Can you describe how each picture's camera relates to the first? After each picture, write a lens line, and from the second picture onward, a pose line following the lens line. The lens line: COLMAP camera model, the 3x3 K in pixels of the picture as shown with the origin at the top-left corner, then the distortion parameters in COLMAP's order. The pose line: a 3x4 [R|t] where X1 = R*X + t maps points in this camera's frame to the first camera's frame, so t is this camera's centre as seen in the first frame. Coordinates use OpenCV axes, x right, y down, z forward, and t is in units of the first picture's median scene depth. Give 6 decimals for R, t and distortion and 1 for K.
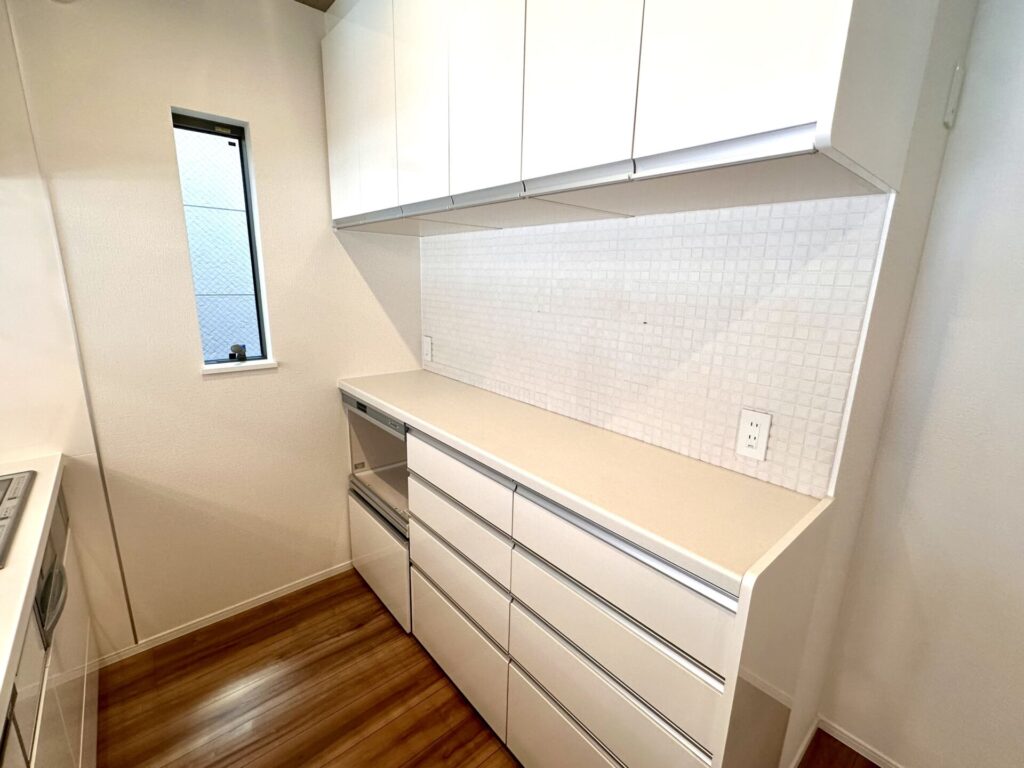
lens RADIAL K [[449.5, 0, 511.3], [0, 449.5, 385.1], [0, 0, 1]] dist [-0.004470, 0.000878]
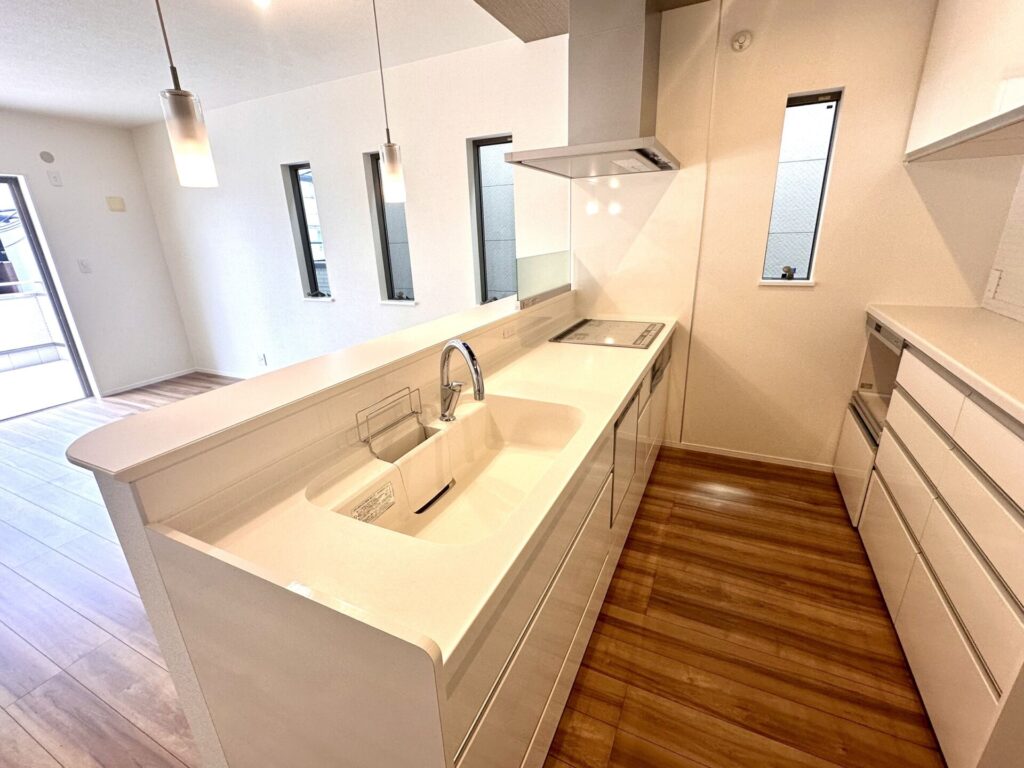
lens RADIAL K [[449.5, 0, 513.3], [0, 449.5, 384.4], [0, 0, 1]] dist [-0.004470, 0.000878]
pose [[0.397705, 0.259870, -0.879942, 0.352935], [-0.169567, 0.963348, 0.207863, 0.115675], [0.901708, 0.066541, 0.427193, -0.313286]]
